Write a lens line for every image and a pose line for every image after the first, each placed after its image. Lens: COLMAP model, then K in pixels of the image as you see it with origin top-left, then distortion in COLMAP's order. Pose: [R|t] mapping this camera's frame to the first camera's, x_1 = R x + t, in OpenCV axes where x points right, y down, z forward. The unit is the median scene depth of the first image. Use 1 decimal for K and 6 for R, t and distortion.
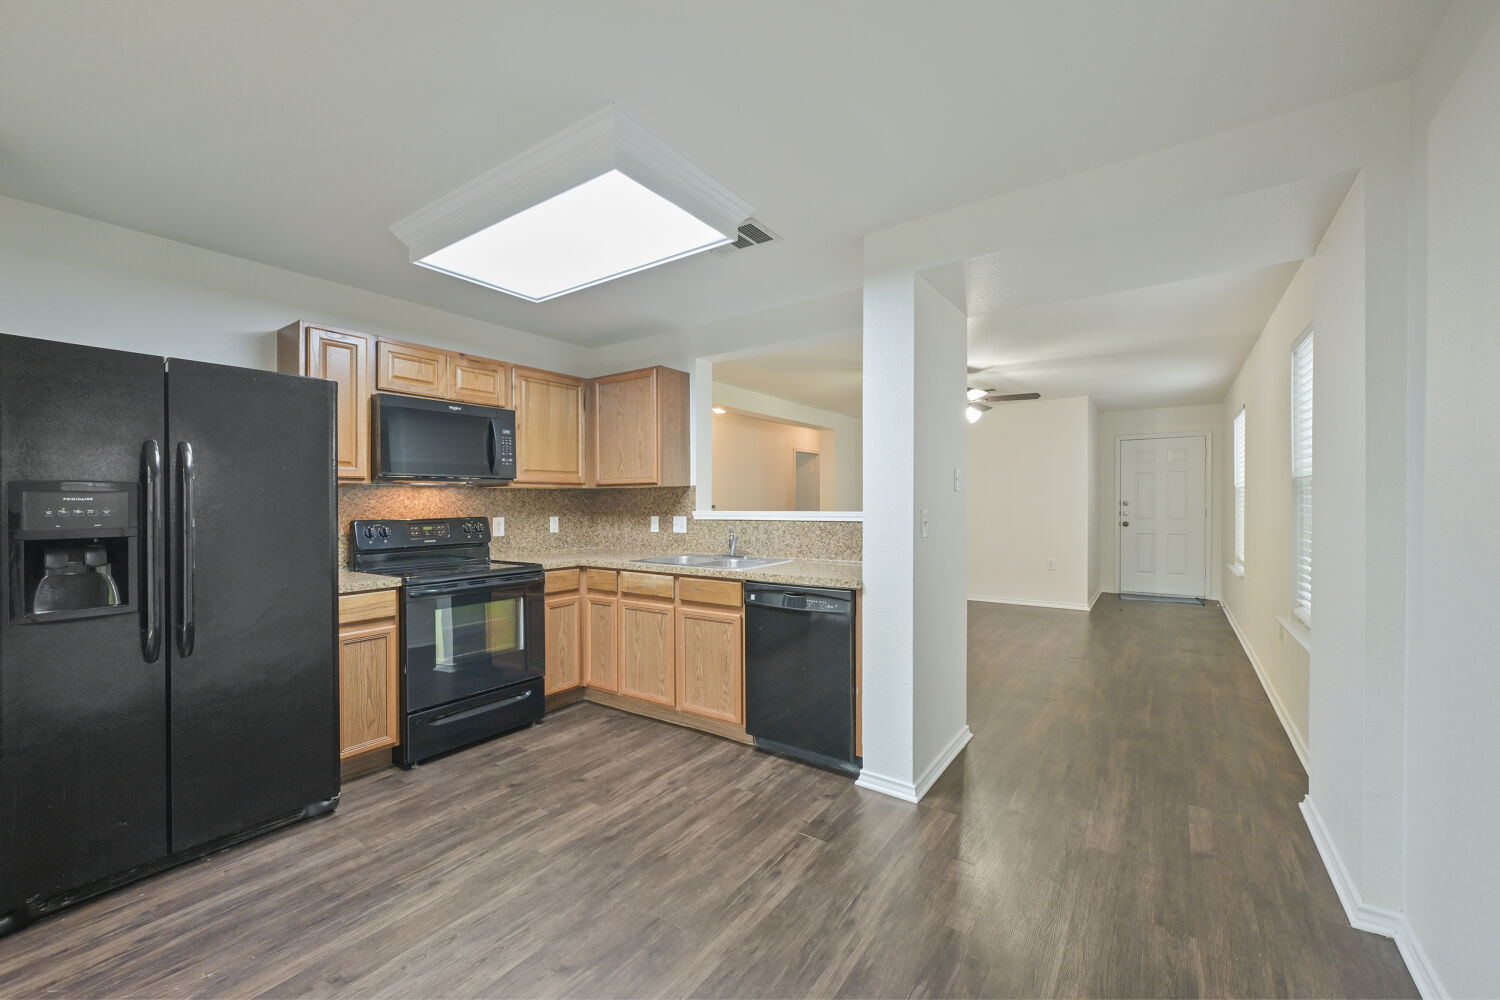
lens RADIAL K [[611.9, 0, 723.6], [0, 611.9, 496.0], [0, 0, 1]] dist [-0.000534, -0.000035]
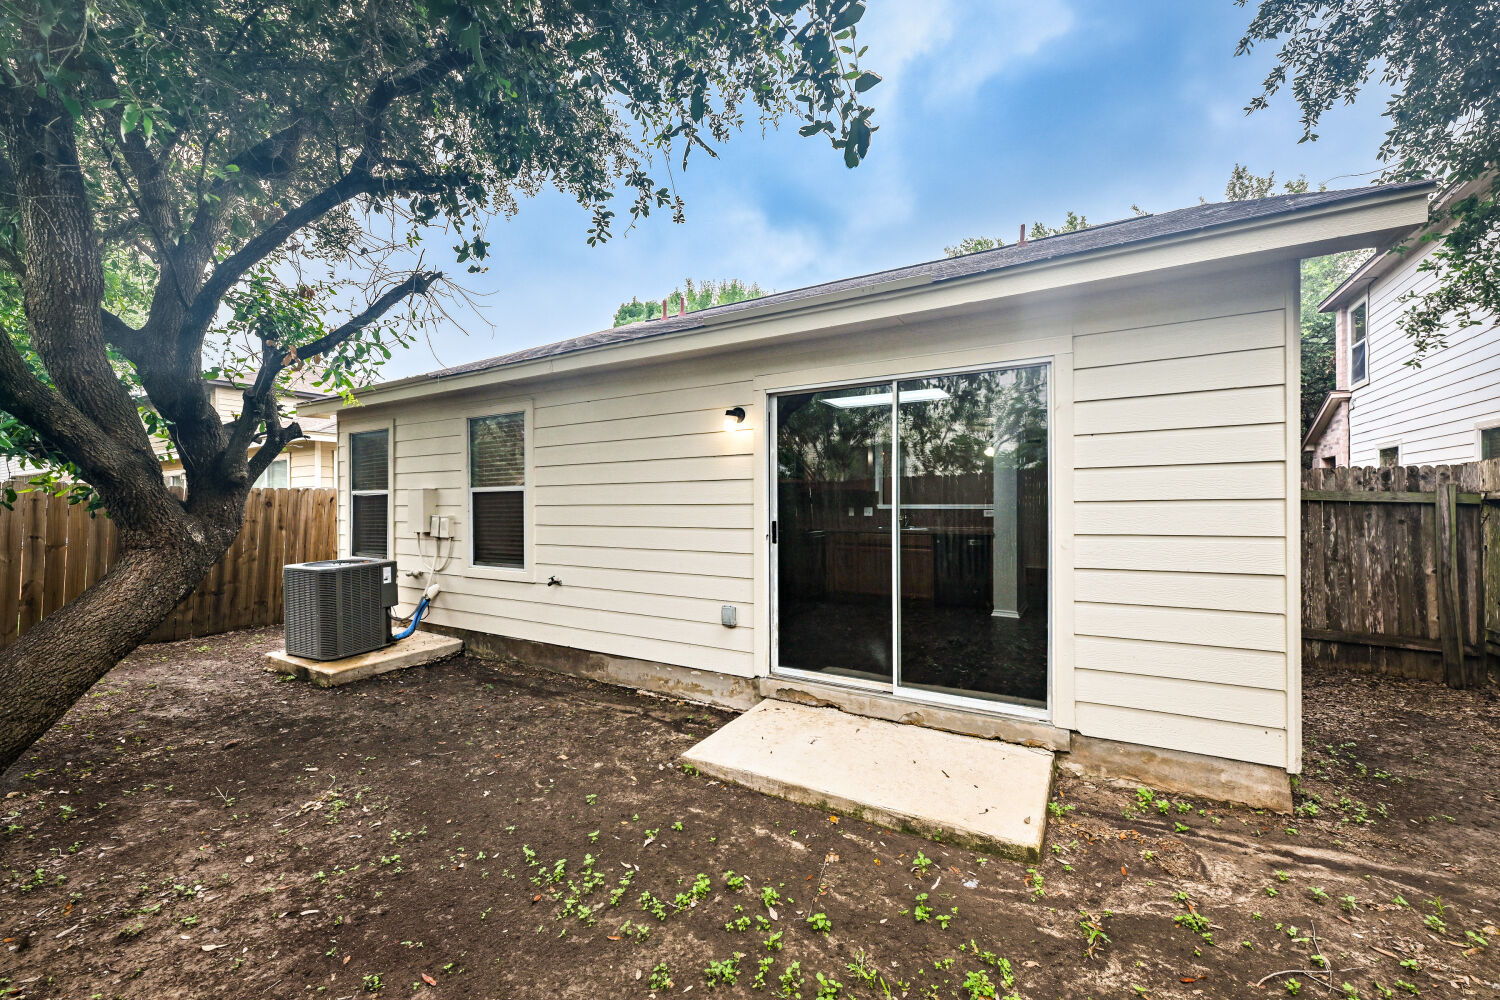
lens RADIAL K [[607.6, 0, 731.5], [0, 607.6, 497.3], [0, 0, 1]] dist [-0.000603, -0.000005]
pose [[0.996308, -0.000849, 0.085851, -0.873032], [0.001606, 0.999960, -0.008753, 0.023295], [-0.085841, 0.008858, 0.996270, -1.135332]]
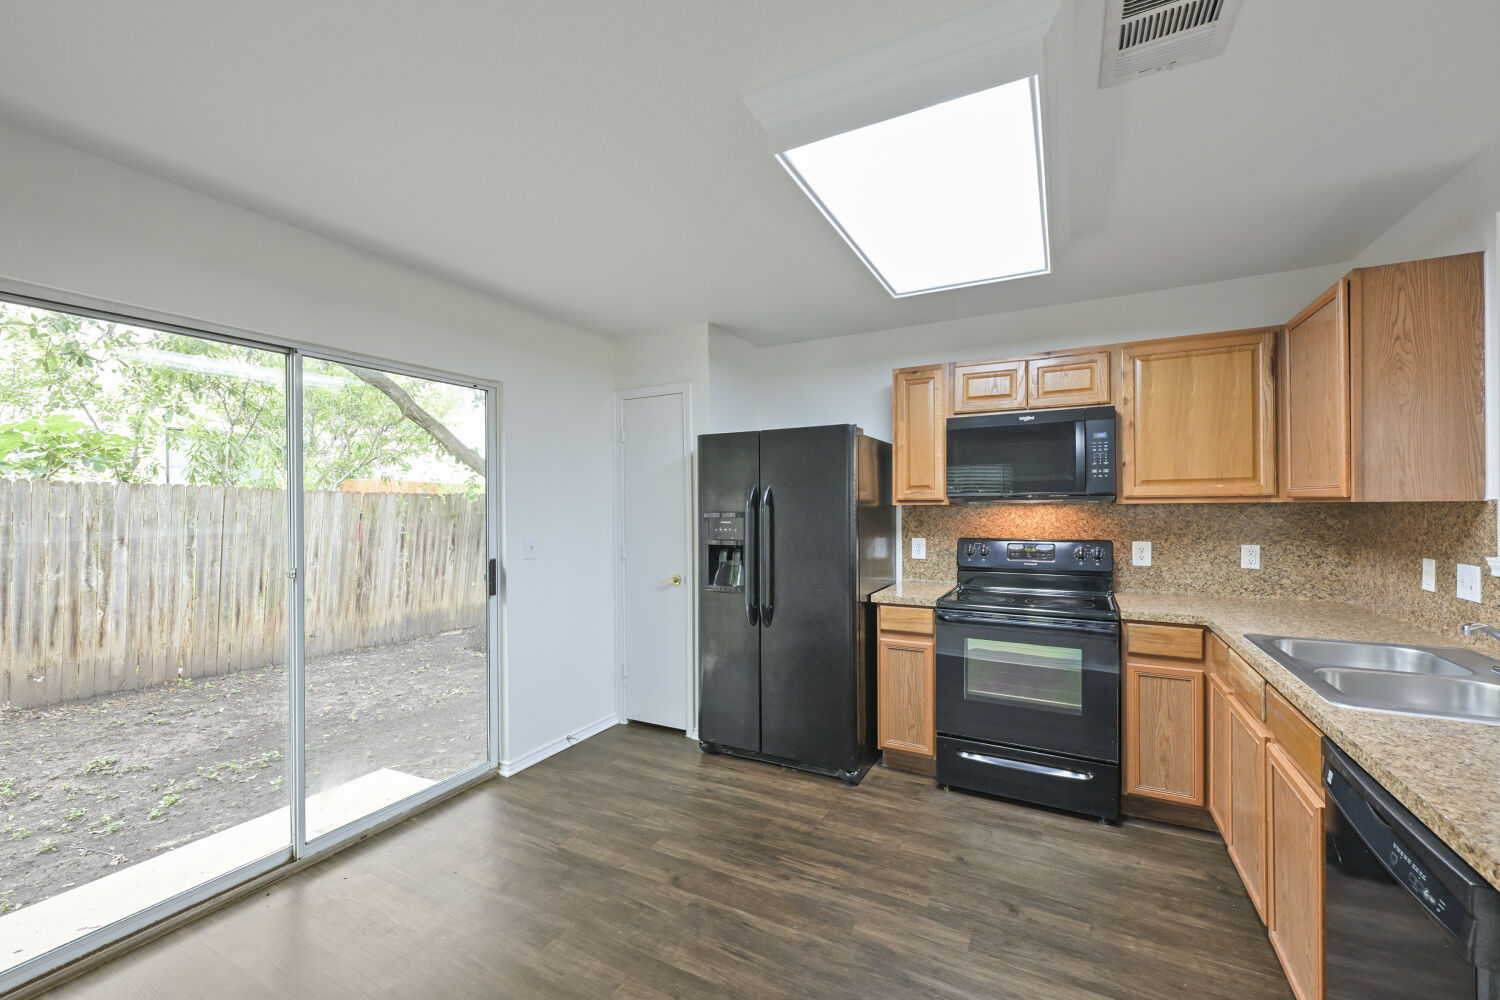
lens RADIAL K [[591.8, 0, 757.5], [0, 591.8, 496.4], [0, 0, 1]] dist [-0.001257, -0.000270]
pose [[0.148952, -0.007504, -0.988816, 0.386100], [0.018409, 0.999819, -0.004815, -0.035337], [0.988673, -0.017486, 0.149063, 0.526709]]
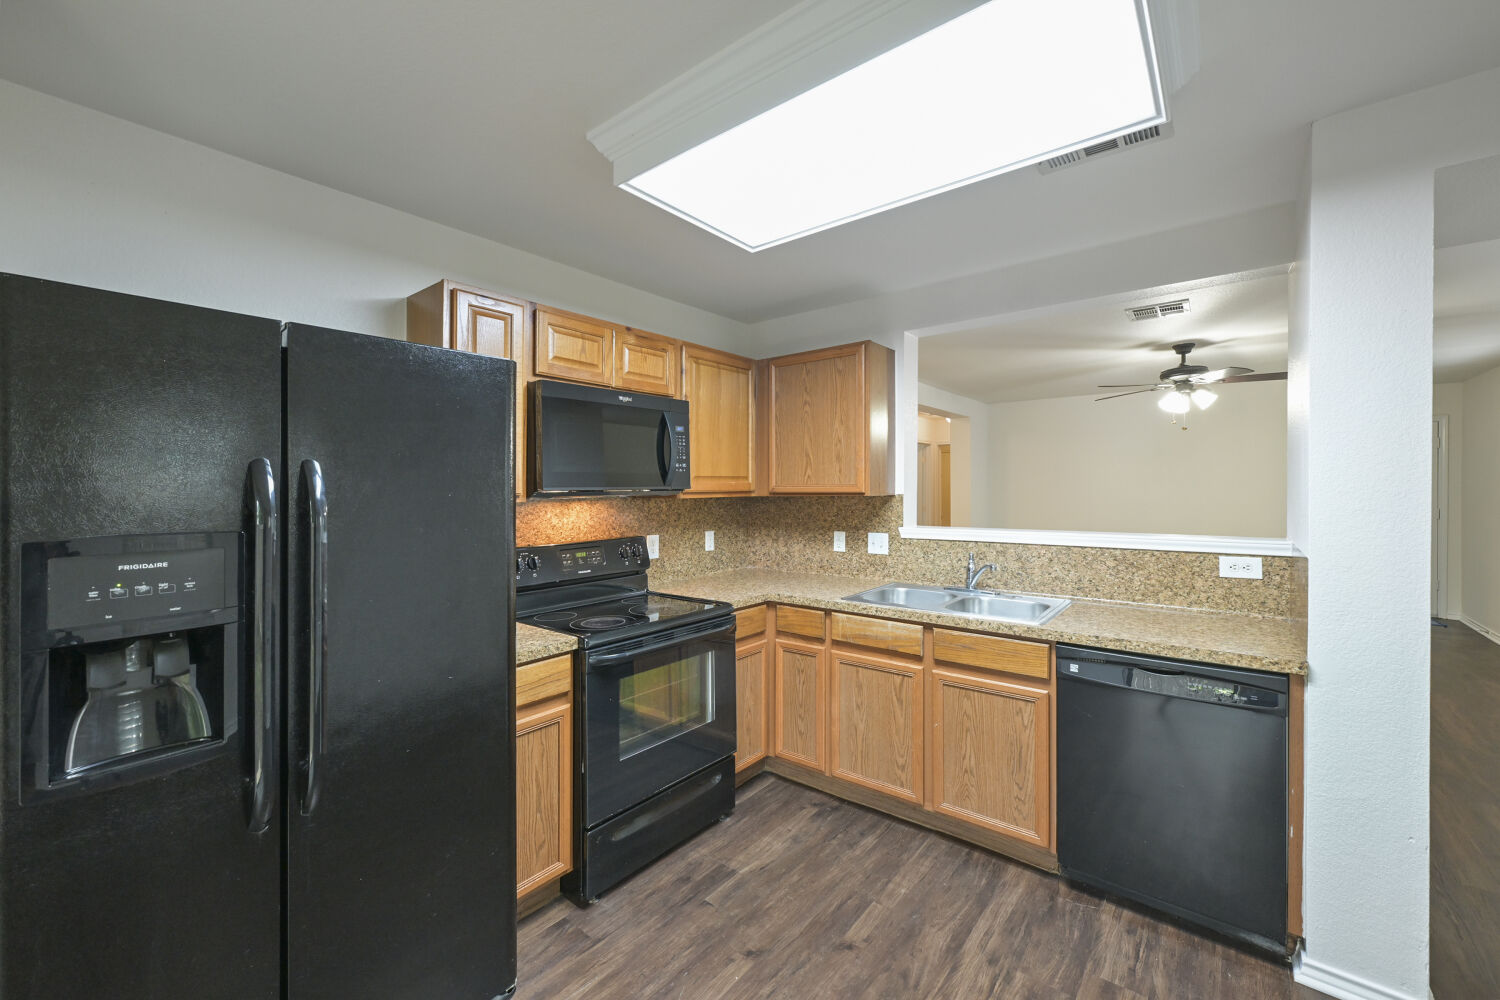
lens RADIAL K [[603.0, 0, 725.5], [0, 603.0, 473.4], [0, 0, 1]] dist [-0.000449, 0.000052]
pose [[0.998259, -0.004159, -0.058841, -0.291290], [0.003375, 0.999904, -0.013431, -0.044205], [0.058891, 0.013209, 0.998177, 0.284986]]
